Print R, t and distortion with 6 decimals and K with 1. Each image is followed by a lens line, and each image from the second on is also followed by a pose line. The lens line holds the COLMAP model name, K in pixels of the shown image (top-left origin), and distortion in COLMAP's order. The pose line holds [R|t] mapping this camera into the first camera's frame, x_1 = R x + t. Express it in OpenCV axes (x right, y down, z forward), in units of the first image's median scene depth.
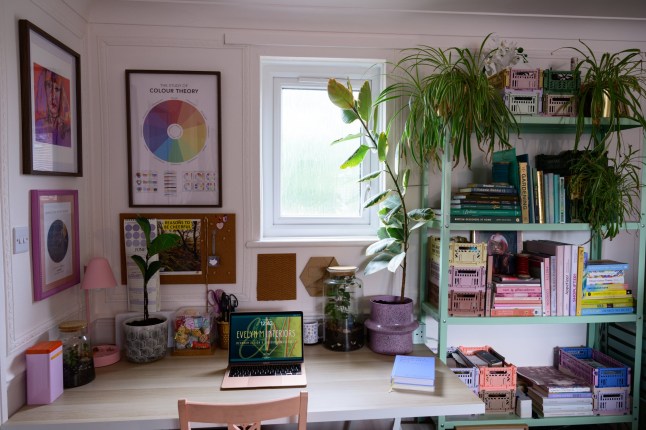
lens RADIAL K [[435.3, 0, 326.3], [0, 435.3, 215.5], [0, 0, 1]] dist [-0.002039, 0.000700]
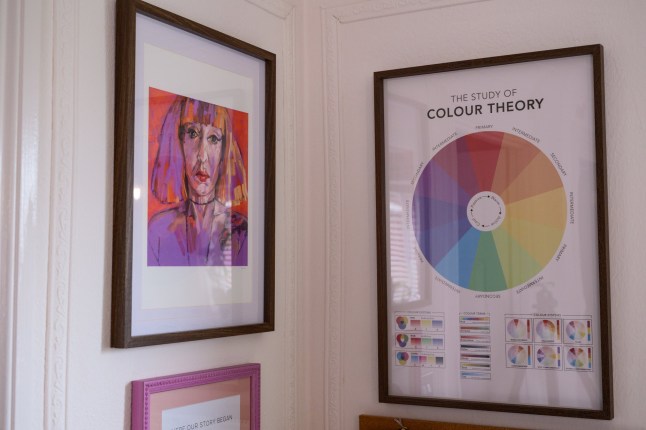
lens RADIAL K [[937.8, 0, 323.0], [0, 937.8, 215.0], [0, 0, 1]] dist [-0.018366, -0.071363]
pose [[0.832602, -0.044211, -0.552105, -0.010369], [-0.034514, 0.990731, -0.131383, -0.079431], [0.552796, 0.128445, 0.823358, 0.248920]]
